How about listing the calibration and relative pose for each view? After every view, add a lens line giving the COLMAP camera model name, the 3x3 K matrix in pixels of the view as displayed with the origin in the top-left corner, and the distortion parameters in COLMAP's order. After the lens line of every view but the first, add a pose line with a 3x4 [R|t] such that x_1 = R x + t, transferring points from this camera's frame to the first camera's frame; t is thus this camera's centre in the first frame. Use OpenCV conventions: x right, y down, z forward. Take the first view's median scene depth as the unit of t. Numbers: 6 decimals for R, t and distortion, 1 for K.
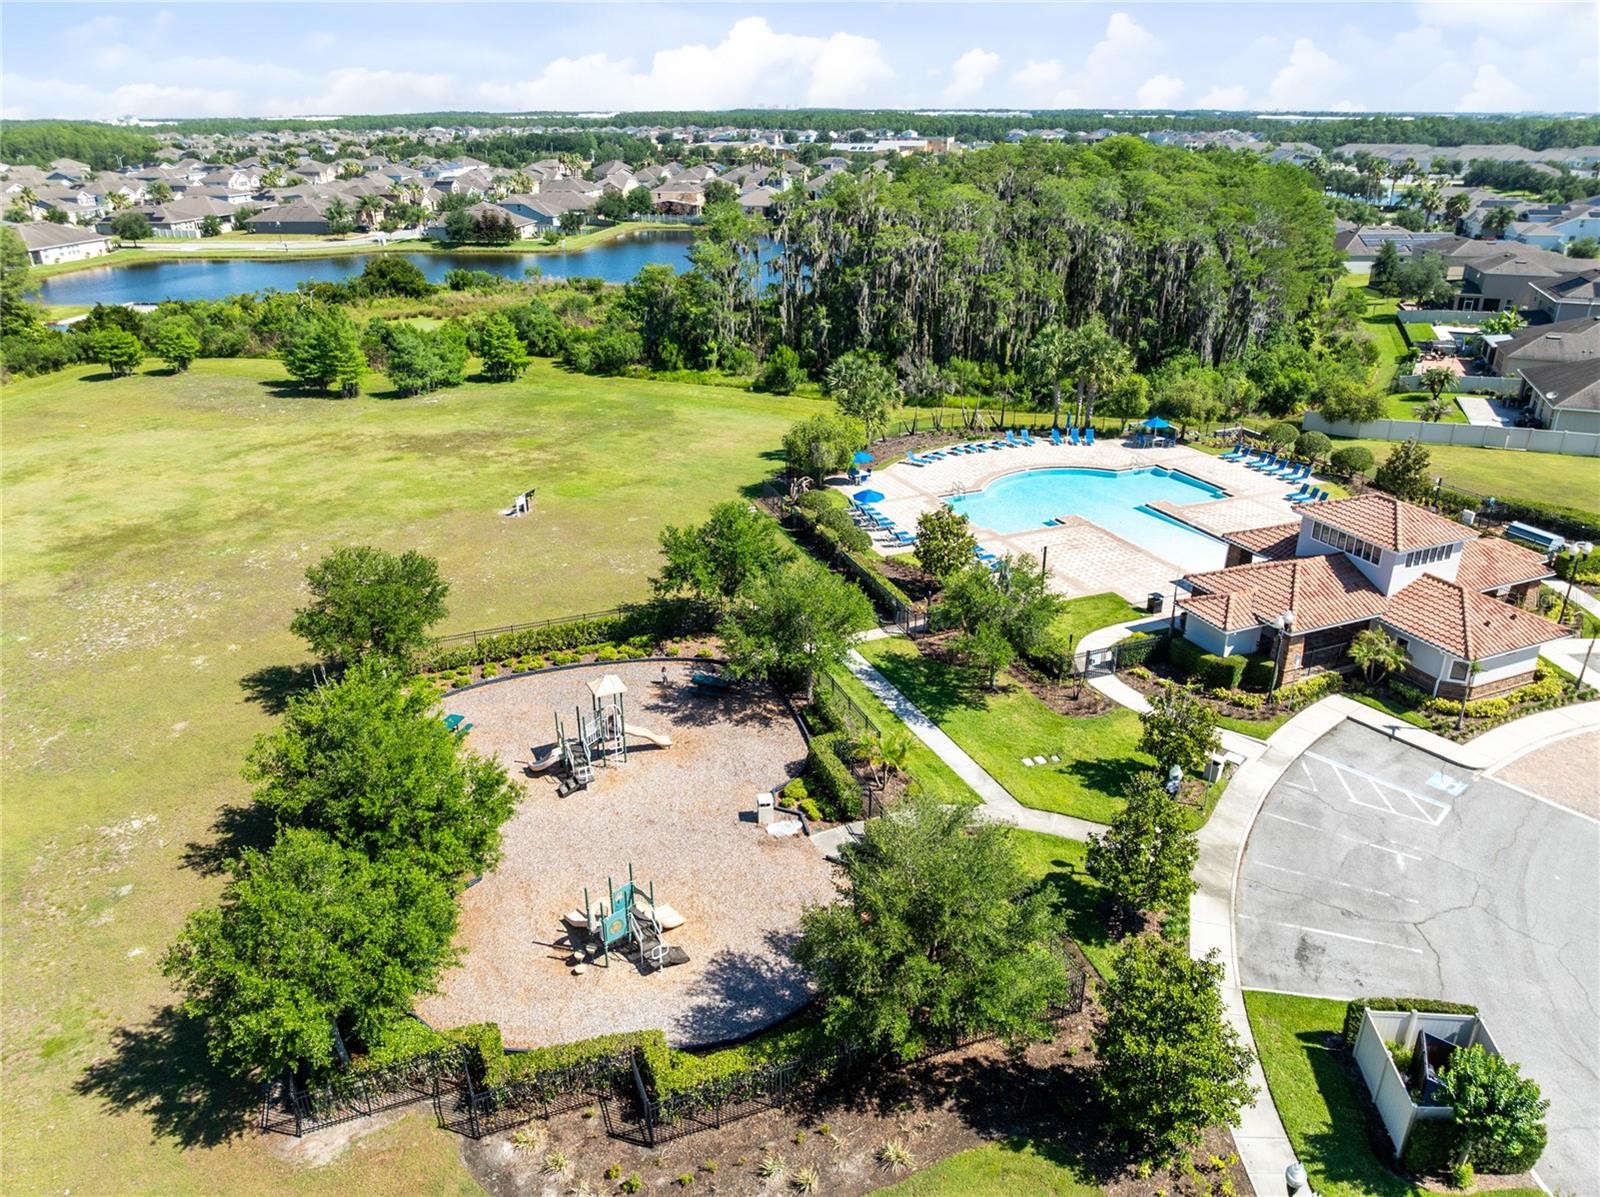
lens RADIAL K [[1122.0, 0, 800.0], [0, 1122.0, 598.5], [0, 0, 1]] dist [-0.088638, 0.061049]
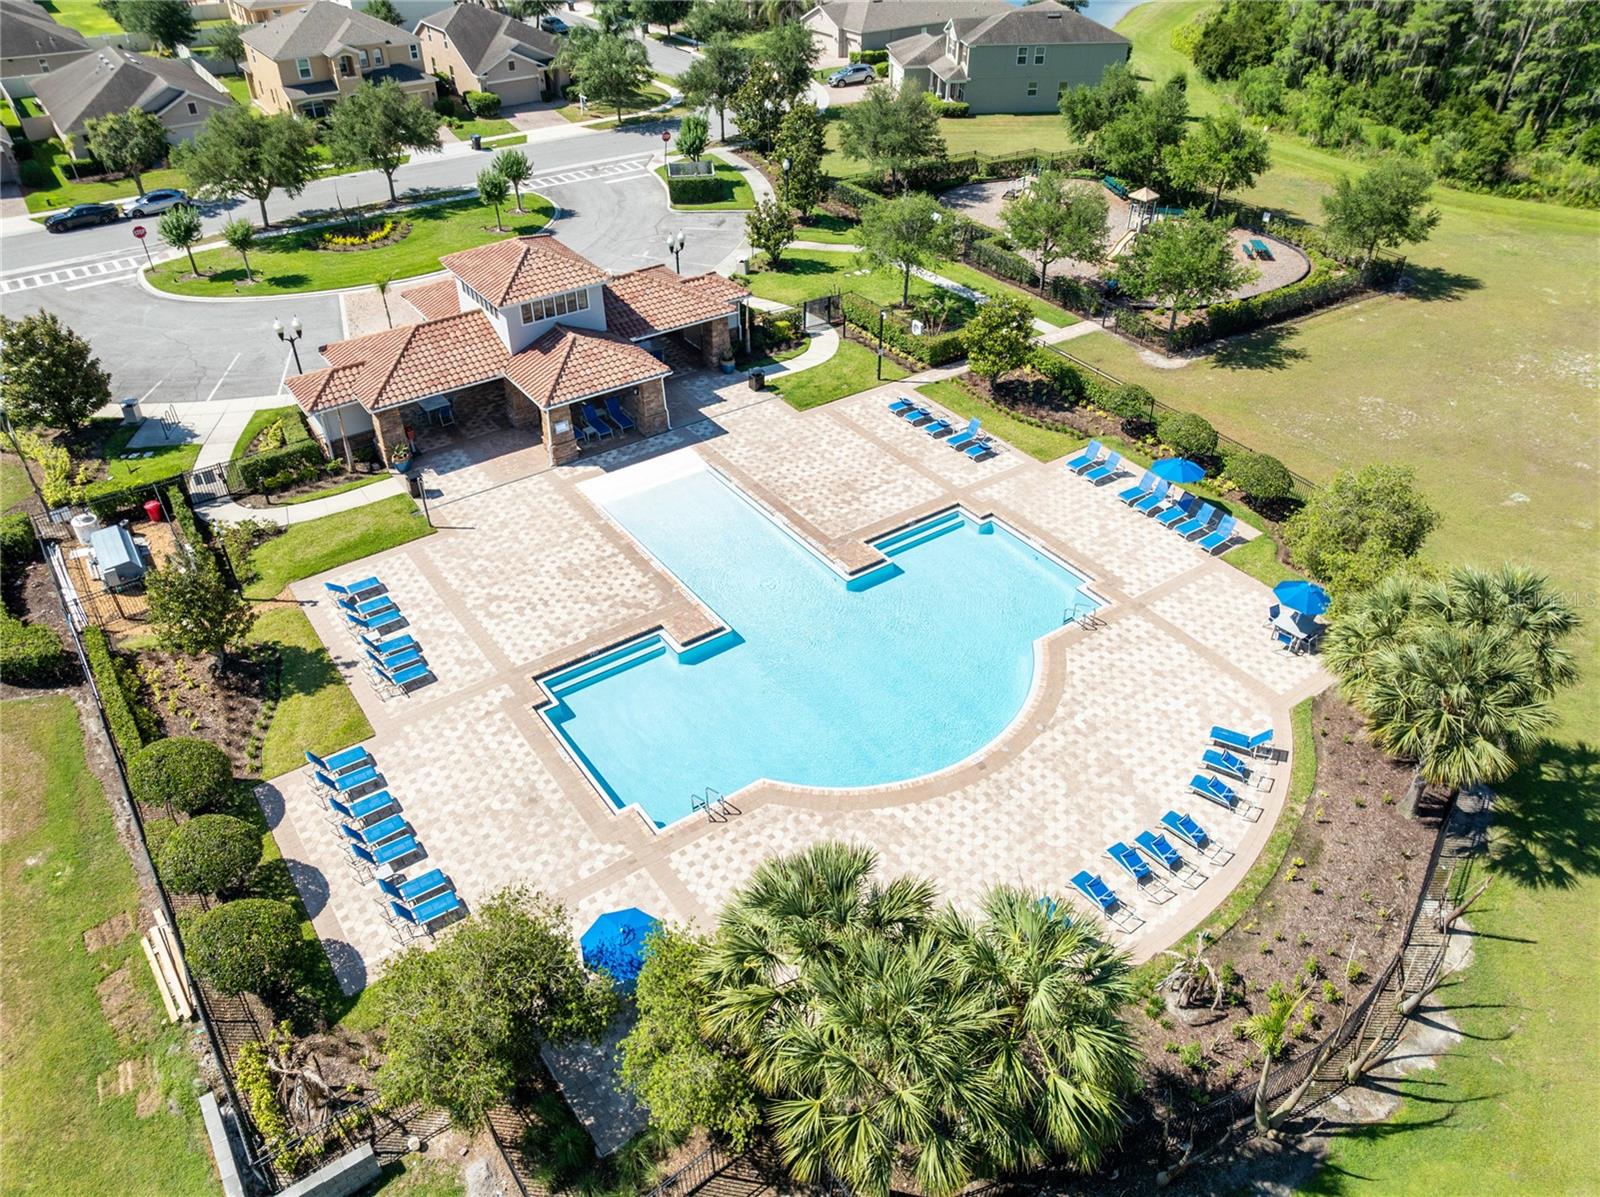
lens RADIAL K [[1122.0, 0, 800.0], [0, 1122.0, 598.5], [0, 0, 1]] dist [-0.088638, 0.061049]
pose [[-0.975253, 0.140087, -0.171045, 0.458784], [-0.080830, 0.494170, 0.865600, -0.684129], [0.205784, 0.858005, -0.470617, 1.564707]]
